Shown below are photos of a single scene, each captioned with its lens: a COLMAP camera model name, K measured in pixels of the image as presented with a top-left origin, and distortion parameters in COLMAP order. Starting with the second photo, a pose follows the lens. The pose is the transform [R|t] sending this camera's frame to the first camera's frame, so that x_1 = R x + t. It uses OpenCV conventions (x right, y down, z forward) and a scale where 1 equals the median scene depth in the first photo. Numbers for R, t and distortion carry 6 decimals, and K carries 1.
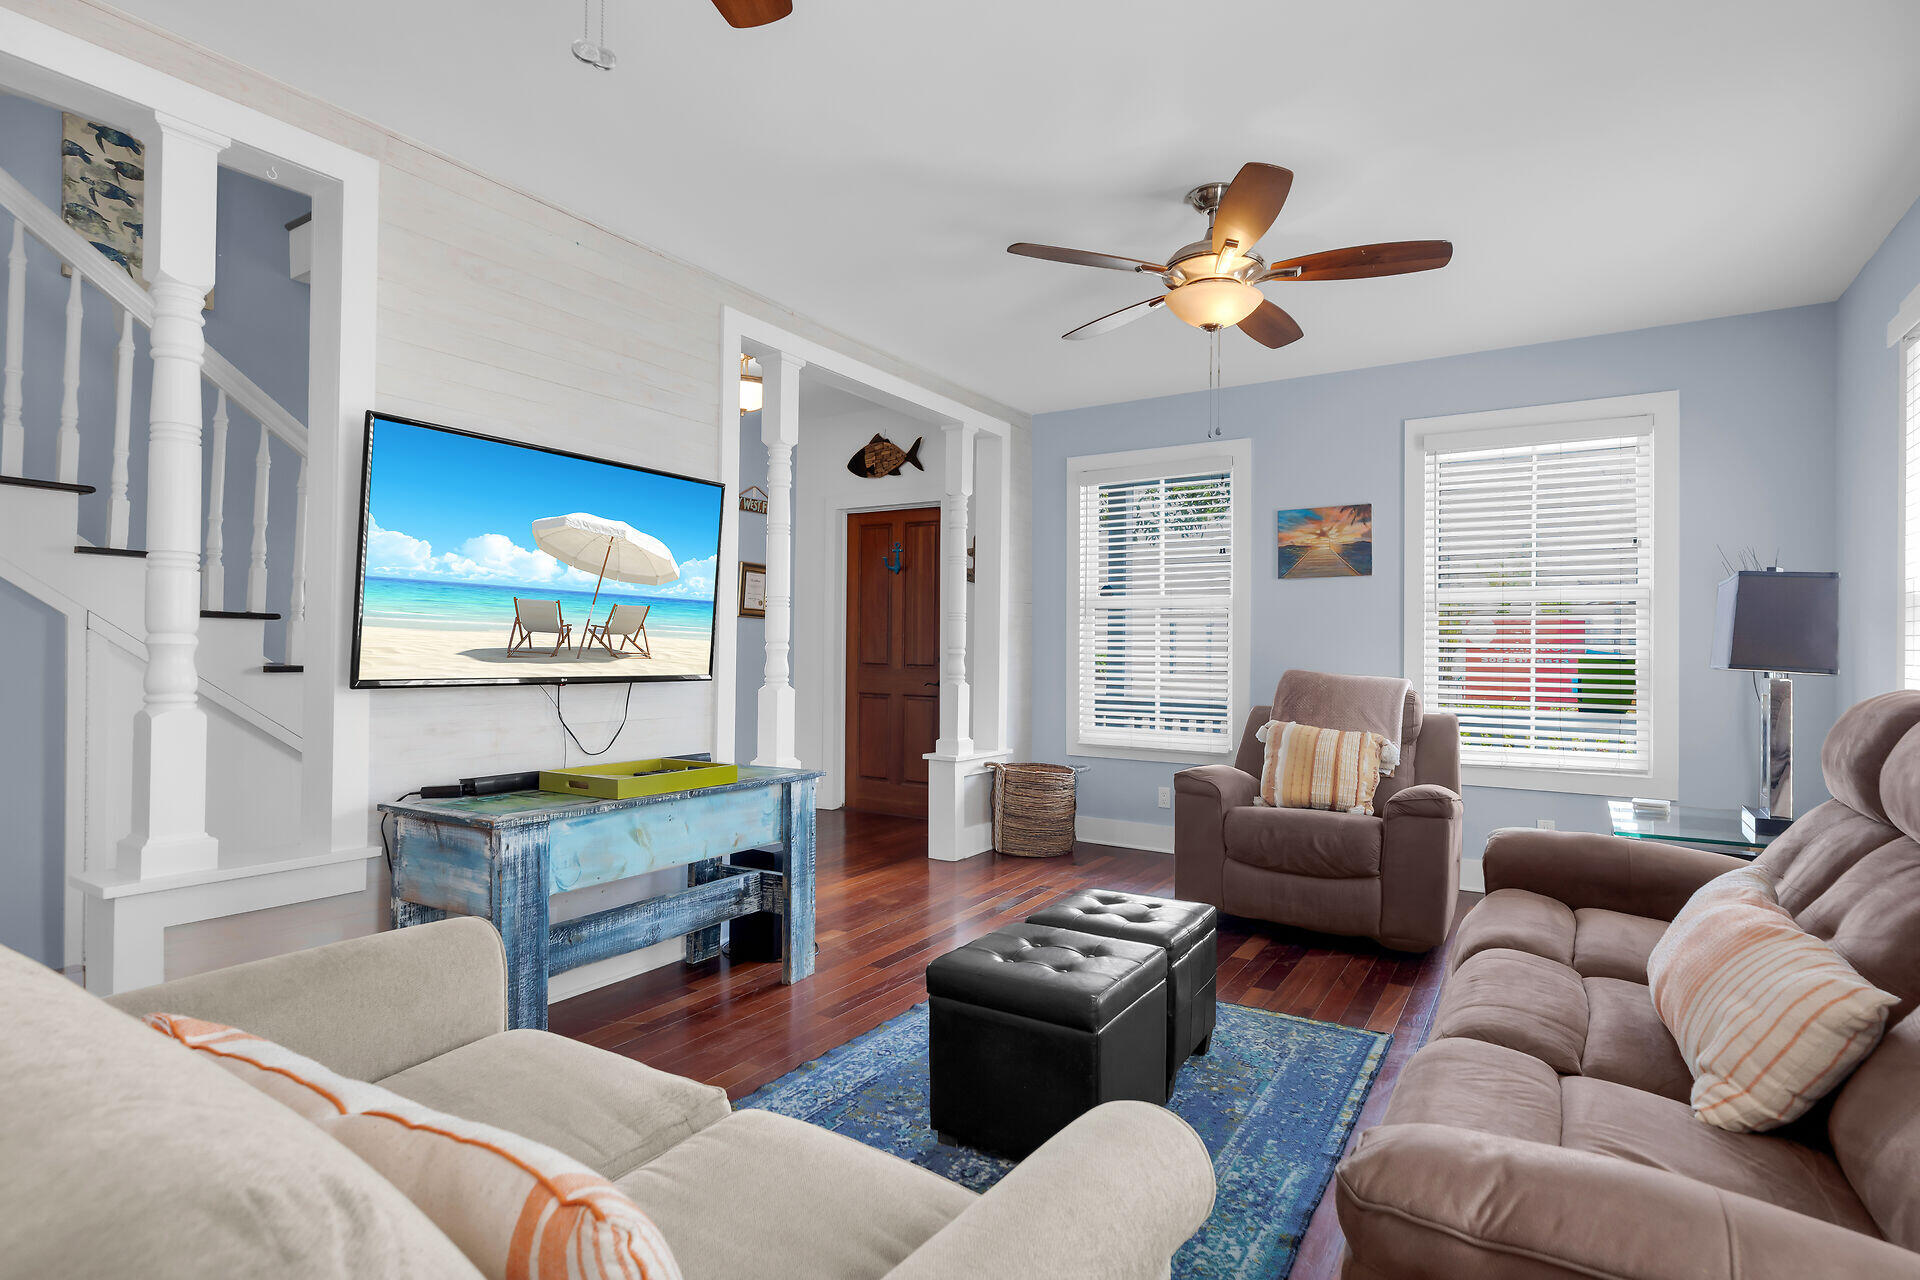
lens RADIAL K [[975.5, 0, 949.1], [0, 975.5, 632.4], [0, 0, 1]] dist [-0.001092, 0.000095]
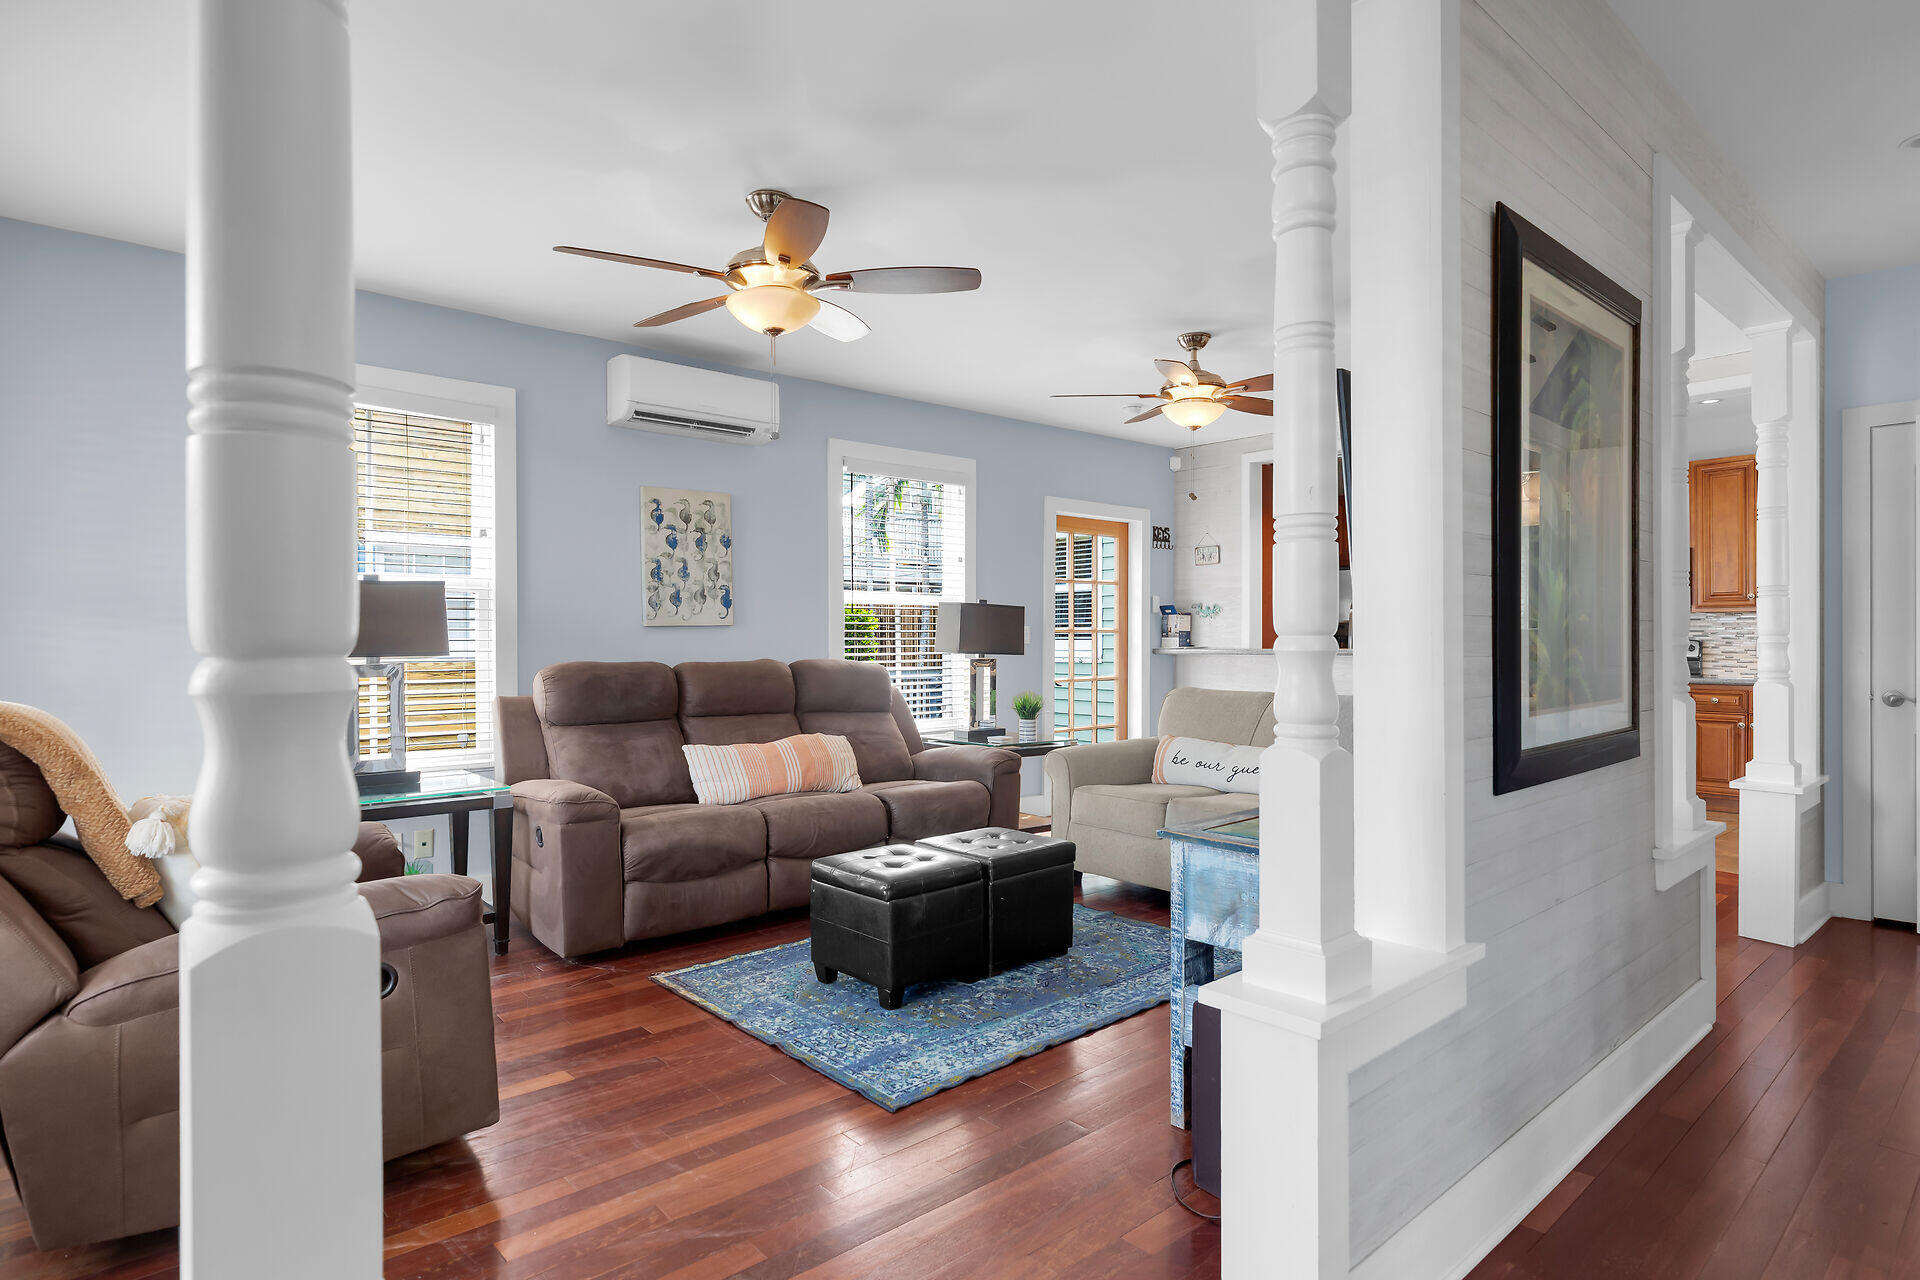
lens RADIAL K [[992.1, 0, 955.7], [0, 992.1, 650.4], [0, 0, 1]] dist [0.001793, 0.000711]
pose [[-0.960509, -0.007052, 0.278161, -0.145957], [-0.009616, 0.999923, -0.007857, 0.020786], [-0.278084, -0.010222, -0.960502, 1.345711]]
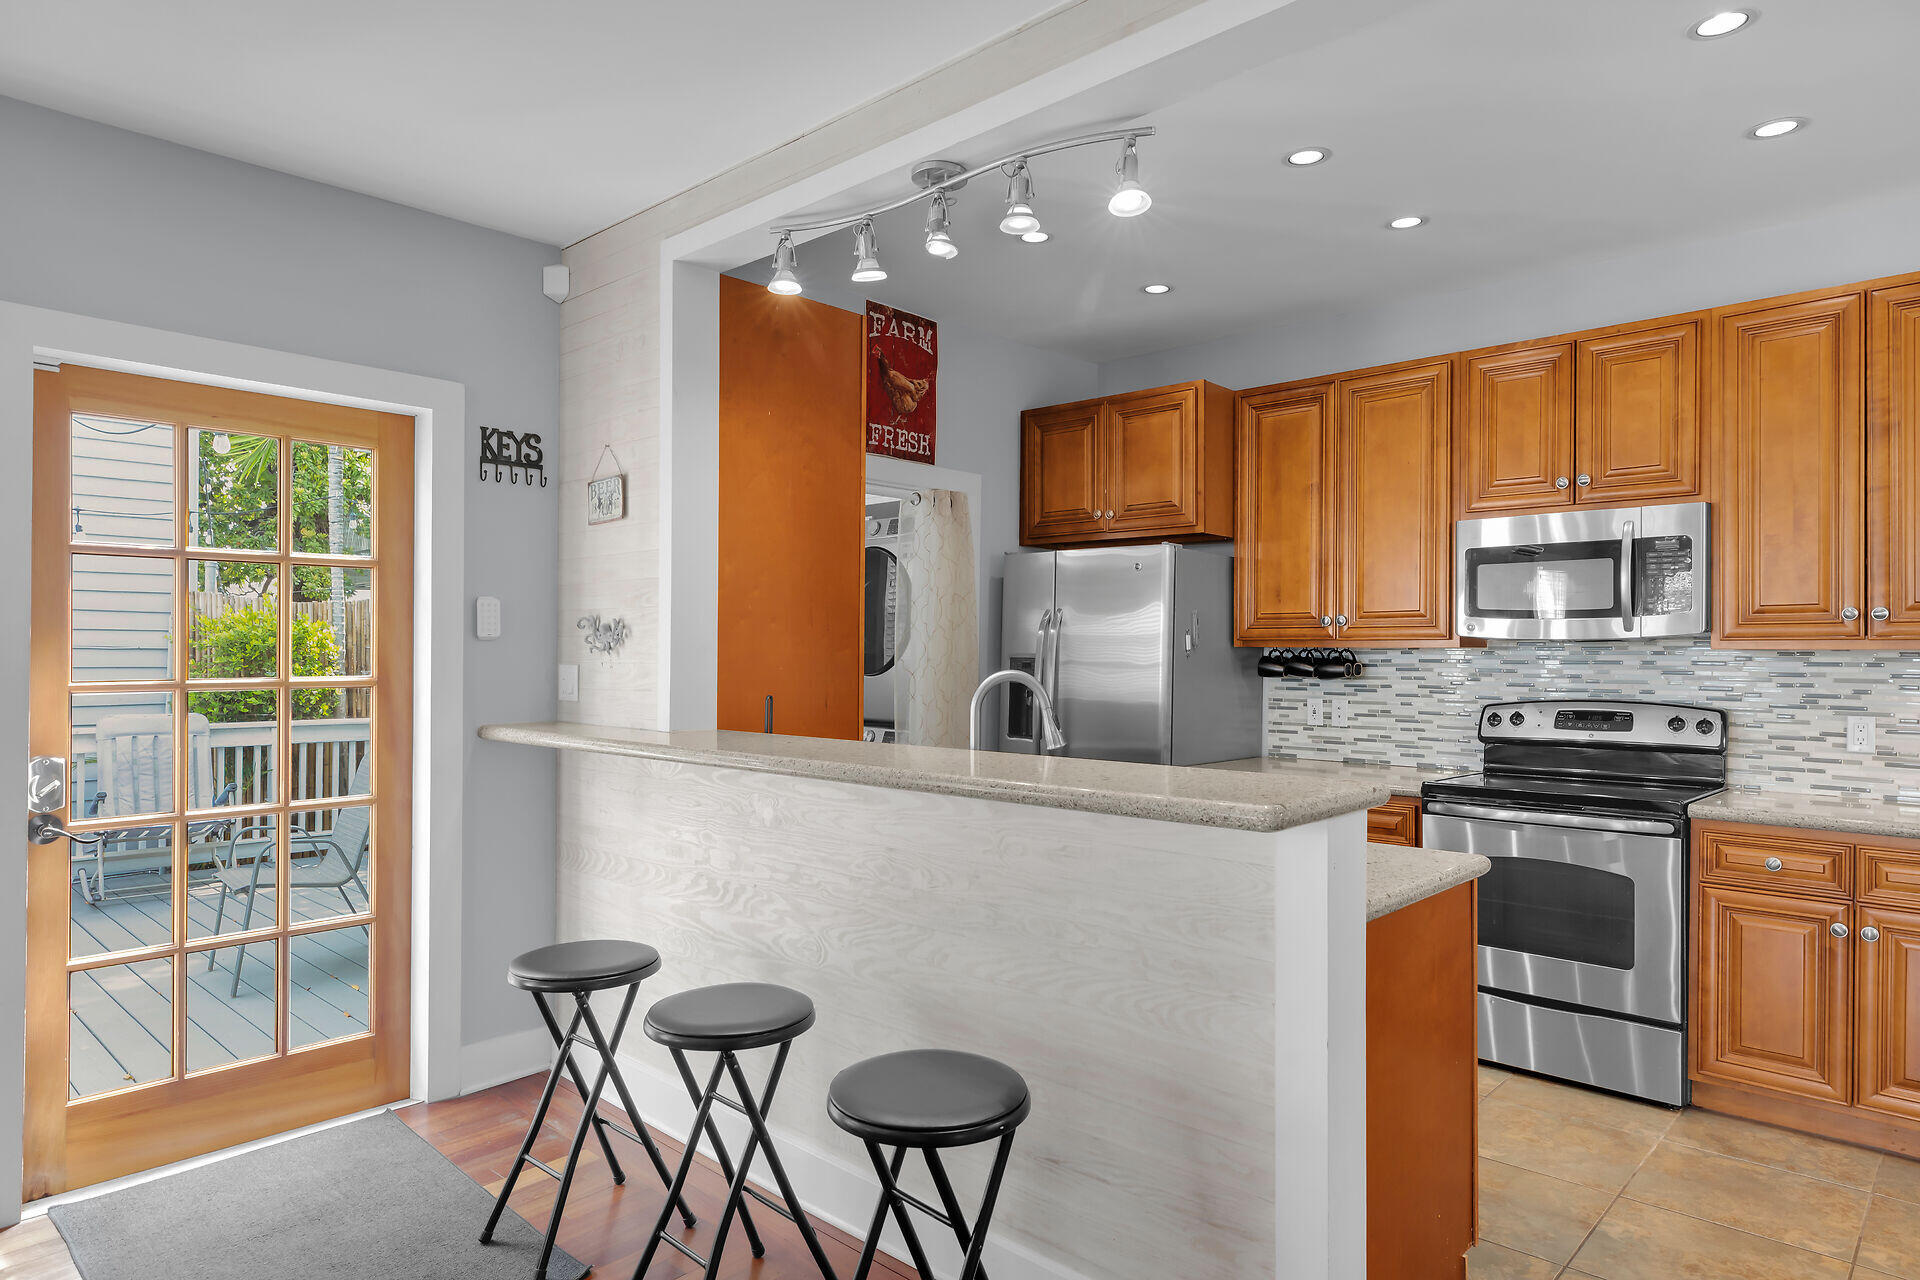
lens RADIAL K [[1123.5, 0, 949.2], [0, 1123.5, 659.3], [0, 0, 1]] dist [0.002554, 0.007409]
pose [[-0.982905, -0.012243, 0.183704, -0.462703], [-0.015222, 0.999774, -0.014813, -0.038501], [-0.183481, -0.017356, -0.982870, 0.340373]]
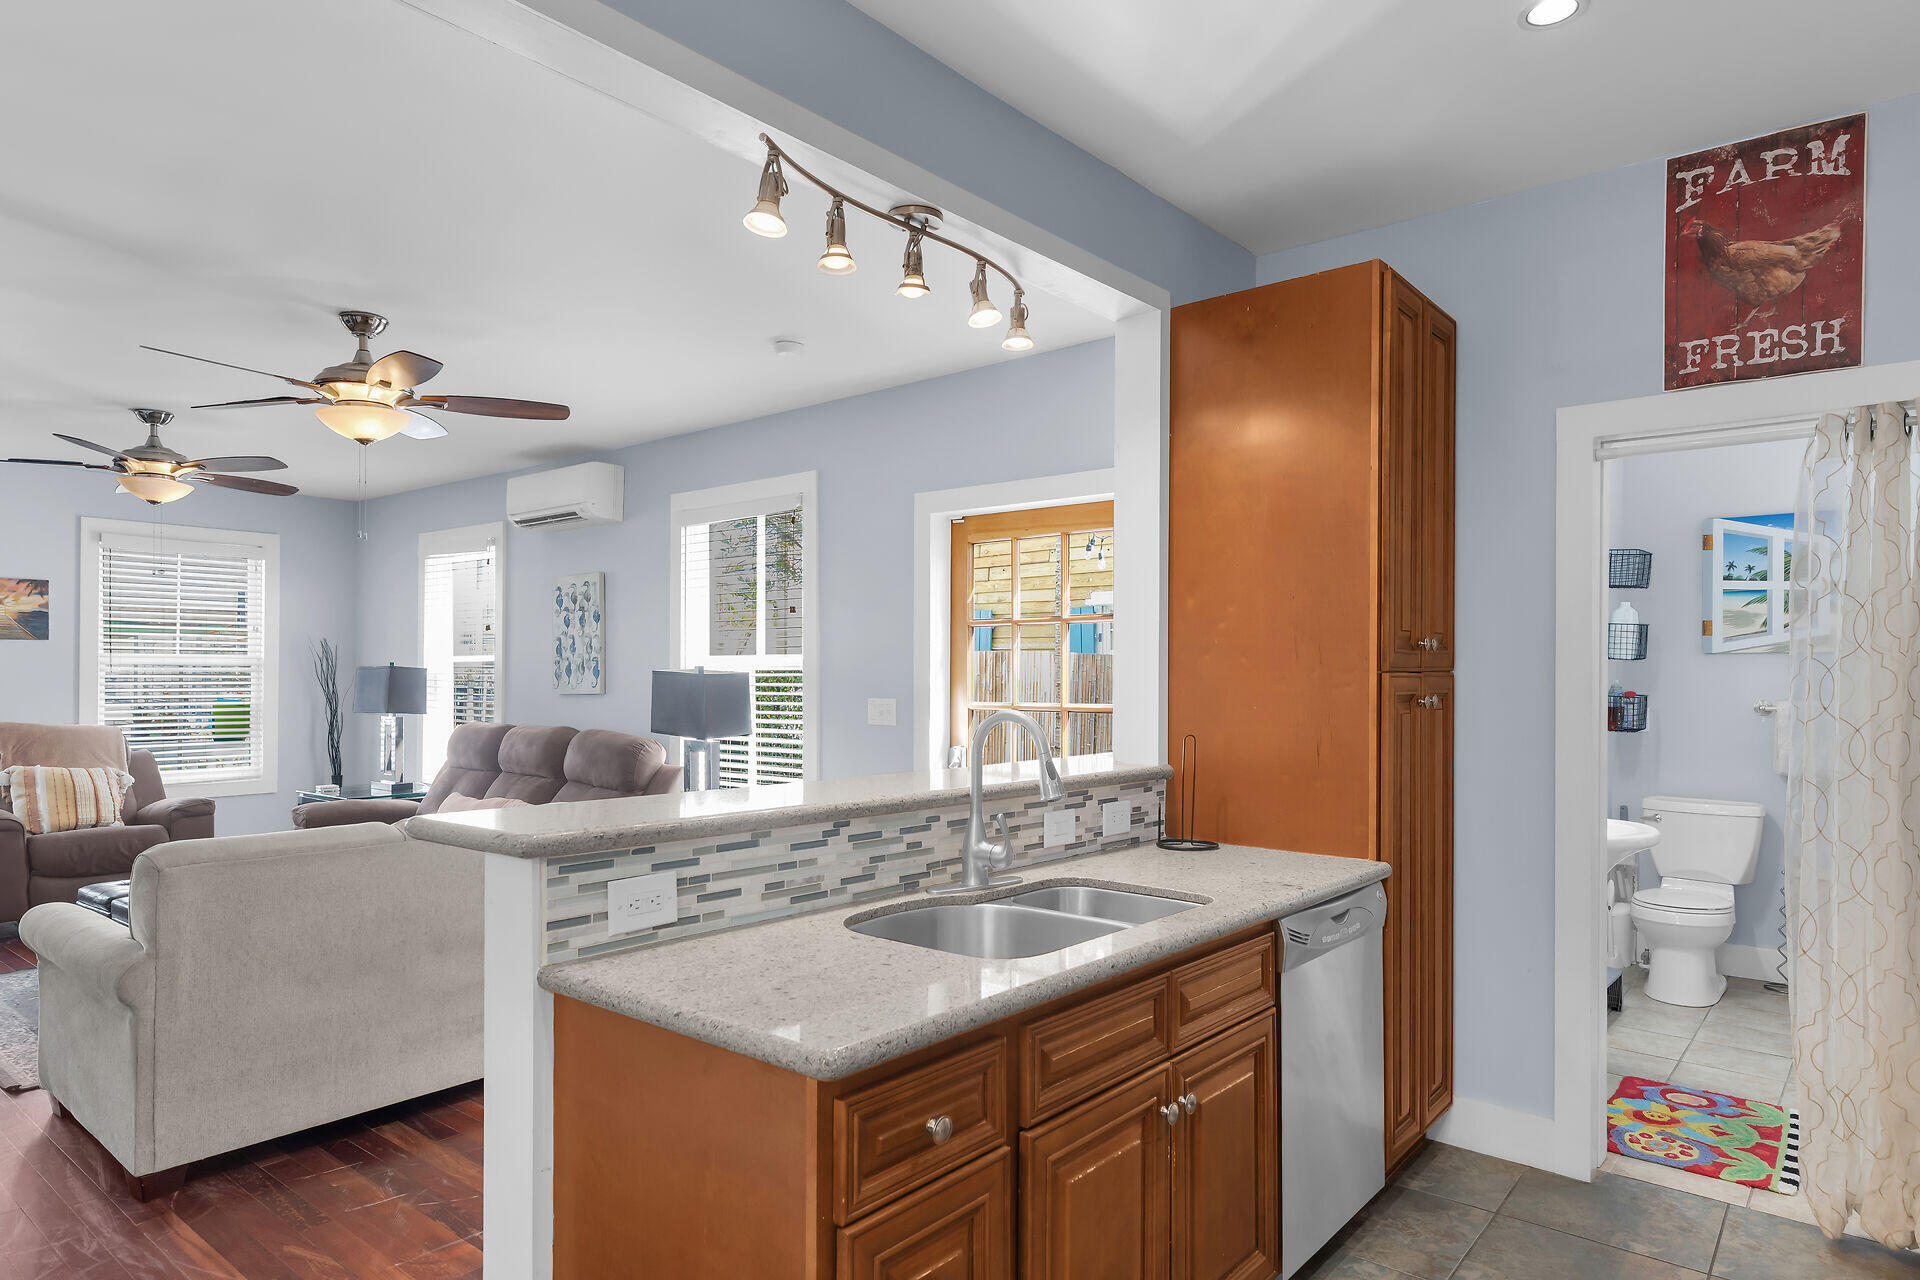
lens RADIAL K [[1123.5, 0, 979.9], [0, 1123.5, 673.1], [0, 0, 1]] dist [0.002554, 0.007409]
pose [[0.108241, -0.007817, 0.994094, -0.926914], [-0.024544, 0.999643, 0.010534, -0.068262], [-0.993822, -0.025539, 0.108011, -0.325703]]
